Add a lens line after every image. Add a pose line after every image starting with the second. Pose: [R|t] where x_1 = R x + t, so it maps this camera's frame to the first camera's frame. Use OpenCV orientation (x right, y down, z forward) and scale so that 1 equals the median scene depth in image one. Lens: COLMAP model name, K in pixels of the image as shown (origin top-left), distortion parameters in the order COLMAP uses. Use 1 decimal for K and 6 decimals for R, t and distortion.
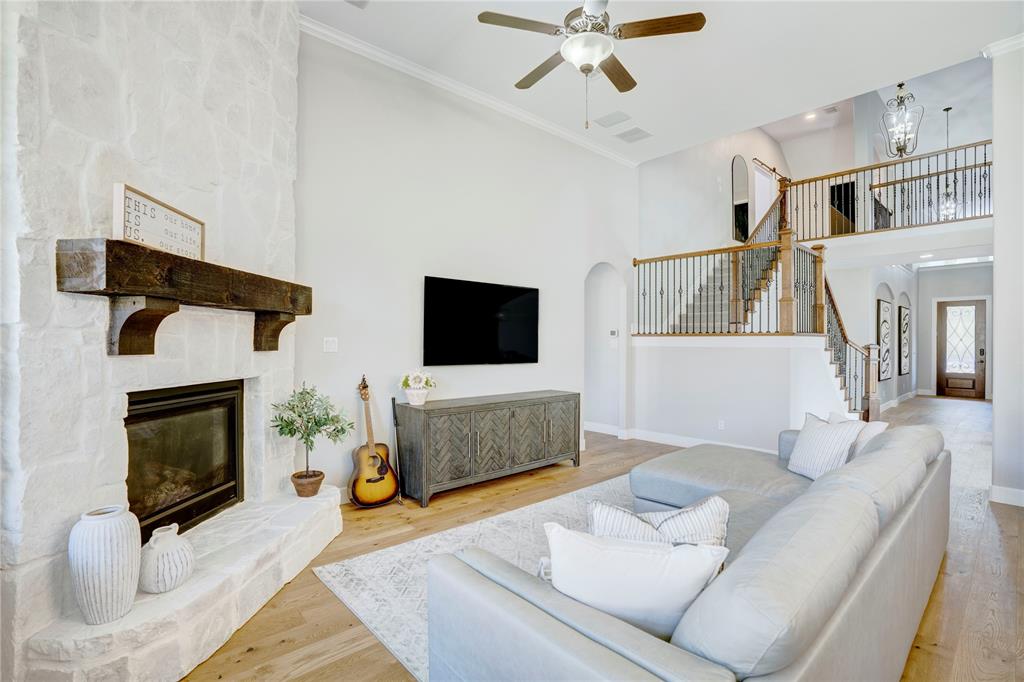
lens RADIAL K [[480.9, 0, 507.9], [0, 480.9, 342.9], [0, 0, 1]] dist [-0.046606, 0.000856]
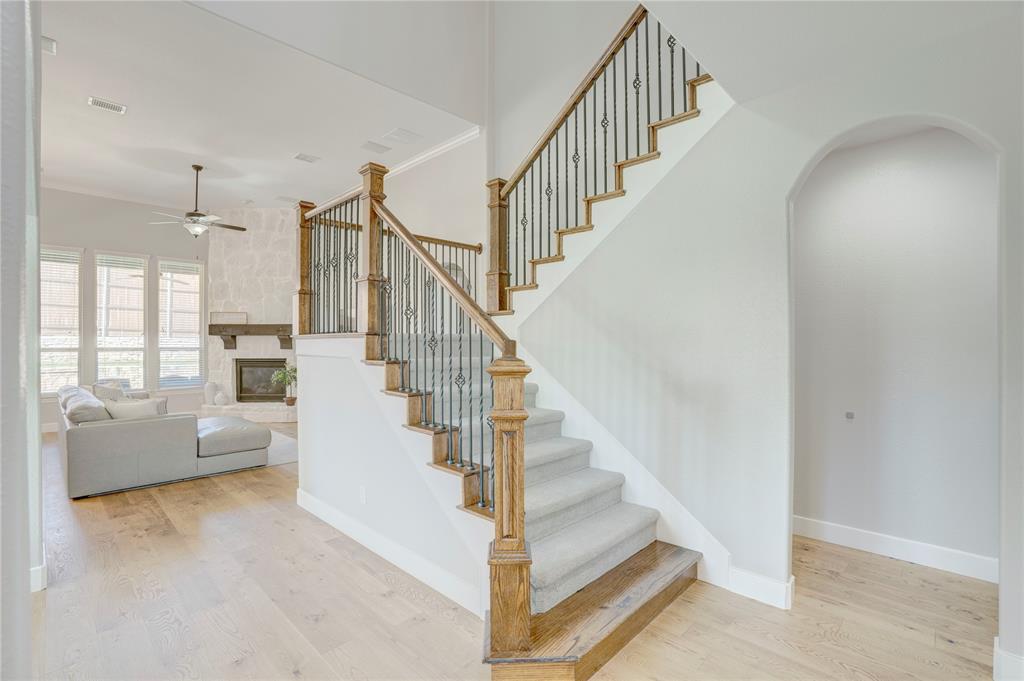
lens RADIAL K [[480.9, 0, 507.9], [0, 480.9, 342.4], [0, 0, 1]] dist [-0.046606, 0.000856]
pose [[0.053446, -0.005796, -0.998554, 2.275866], [0.001723, 0.999982, -0.005712, -0.005345], [0.998569, -0.001415, 0.053455, 2.105637]]
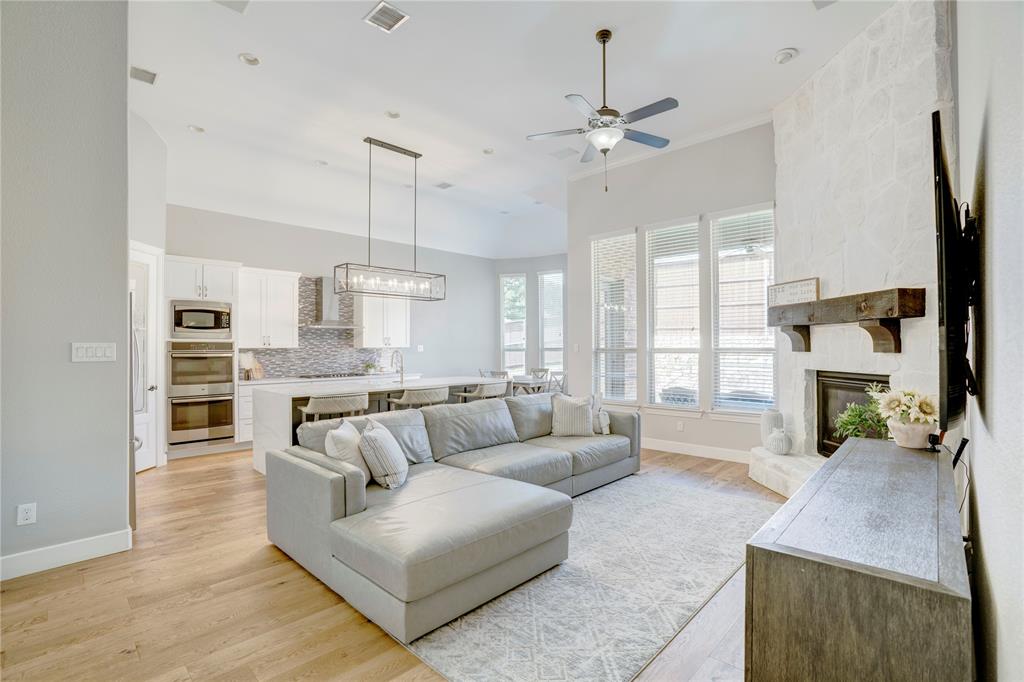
lens RADIAL K [[480.9, 0, 507.9], [0, 480.9, 342.9], [0, 0, 1]] dist [-0.046606, 0.000856]
pose [[-0.997861, -0.000044, -0.065373, 0.441986], [0.000627, 0.999947, -0.010243, 0.002432], [0.065370, -0.010262, -0.997808, 2.013529]]
